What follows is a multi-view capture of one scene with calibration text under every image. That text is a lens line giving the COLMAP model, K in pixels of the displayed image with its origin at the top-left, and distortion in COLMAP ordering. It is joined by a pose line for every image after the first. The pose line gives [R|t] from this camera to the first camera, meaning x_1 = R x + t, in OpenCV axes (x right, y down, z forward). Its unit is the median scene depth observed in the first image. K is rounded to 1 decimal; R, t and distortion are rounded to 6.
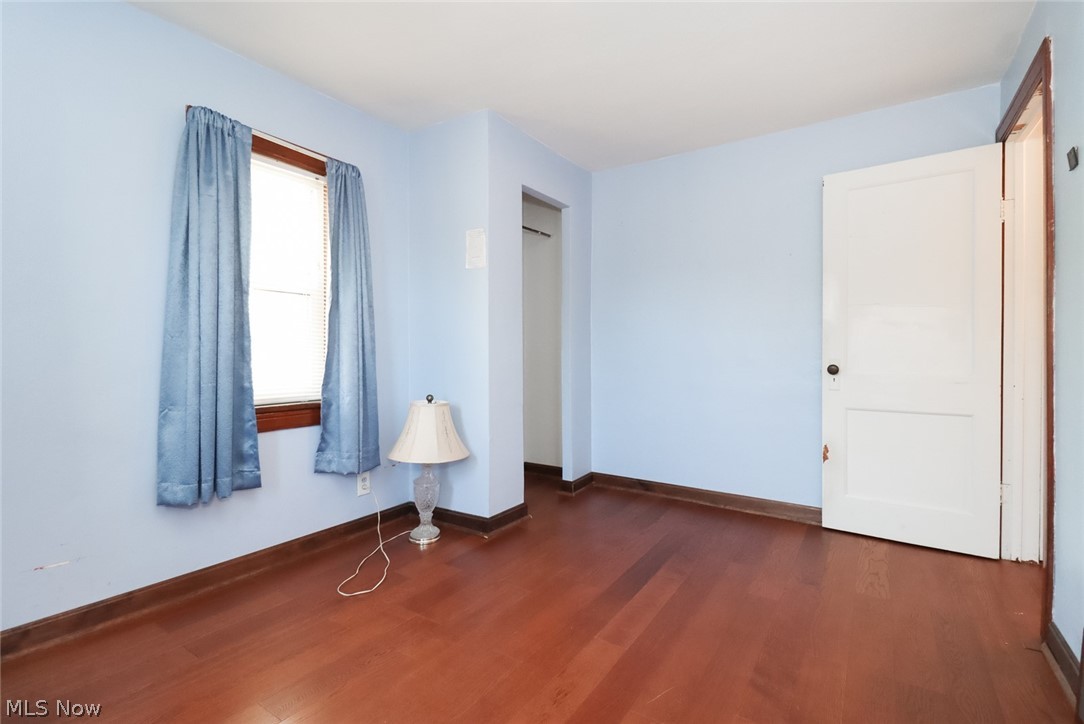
lens RADIAL K [[516.0, 0, 542.0], [0, 516.0, 362.0], [0, 0, 1]] dist [-0.000154, -0.000389]
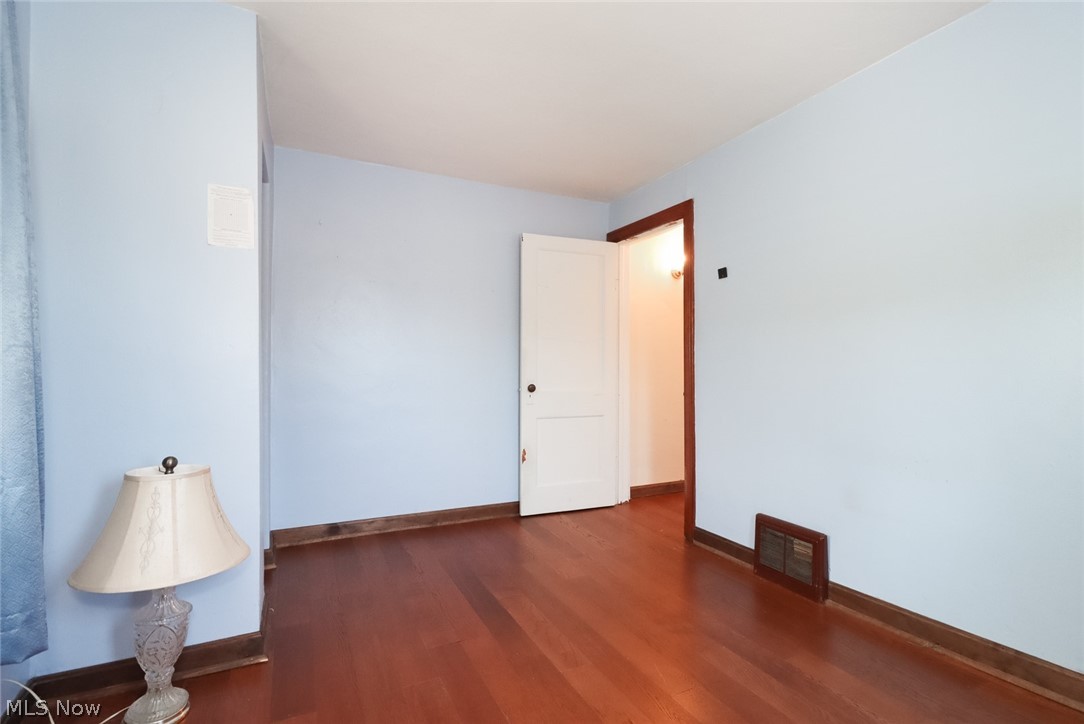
lens RADIAL K [[516.0, 0, 542.0], [0, 516.0, 362.0], [0, 0, 1]] dist [-0.000154, -0.000389]
pose [[0.471483, 0.012183, 0.881791, -0.530944], [0.004696, 0.999856, -0.016325, -0.027917], [-0.881863, 0.011838, 0.471358, 0.376537]]
